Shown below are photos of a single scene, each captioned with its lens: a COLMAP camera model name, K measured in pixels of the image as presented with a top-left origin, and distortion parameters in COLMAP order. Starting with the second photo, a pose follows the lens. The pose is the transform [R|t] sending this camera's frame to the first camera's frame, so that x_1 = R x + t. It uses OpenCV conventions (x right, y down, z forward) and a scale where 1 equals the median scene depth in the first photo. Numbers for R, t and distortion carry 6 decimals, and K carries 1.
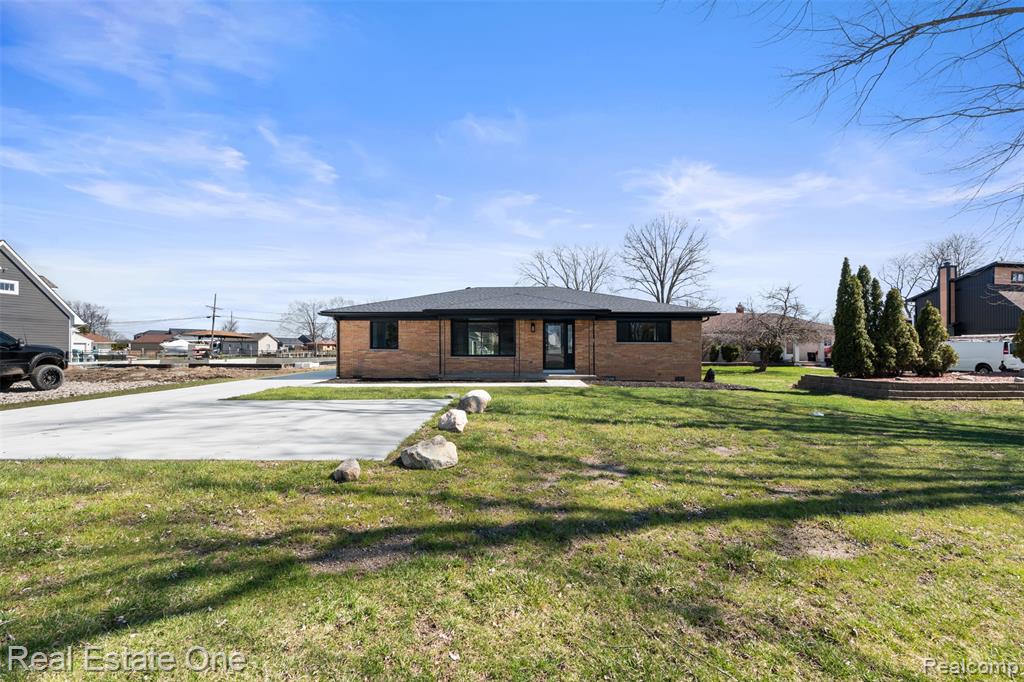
lens RADIAL K [[456.7, 0, 512.0], [0, 456.7, 341.0], [0, 0, 1]] dist [-0.001343, -0.000096]
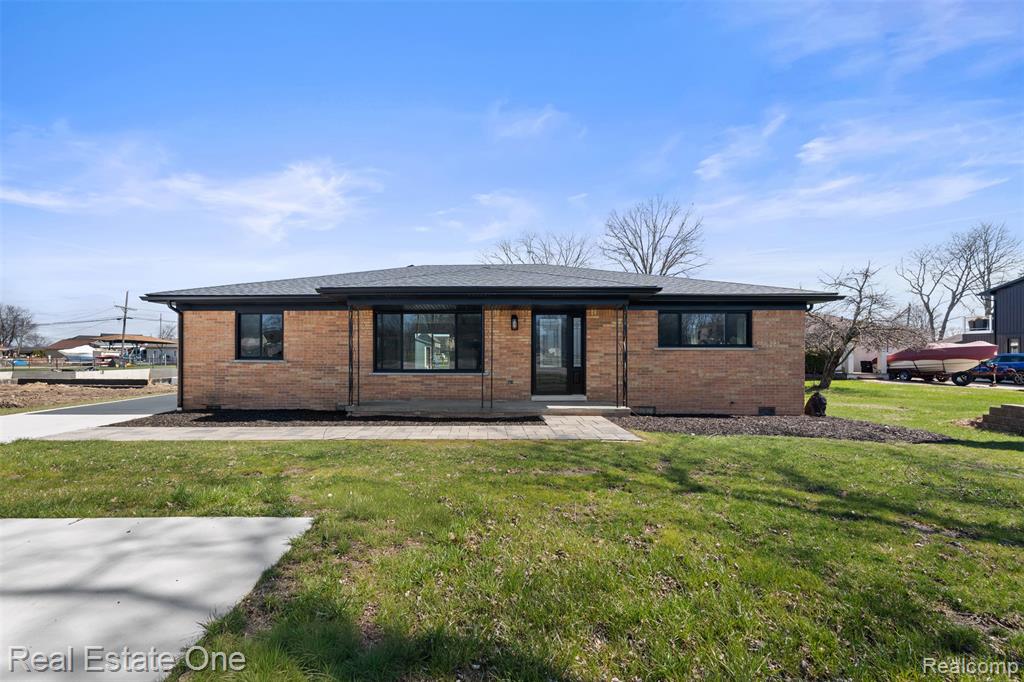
lens RADIAL K [[456.7, 0, 512.0], [0, 456.7, 341.0], [0, 0, 1]] dist [-0.001343, -0.000096]
pose [[0.999972, -0.000738, 0.007448, 0.038453], [0.000822, 0.999936, -0.011289, 0.000736], [-0.007439, 0.011295, 0.999909, 0.415734]]
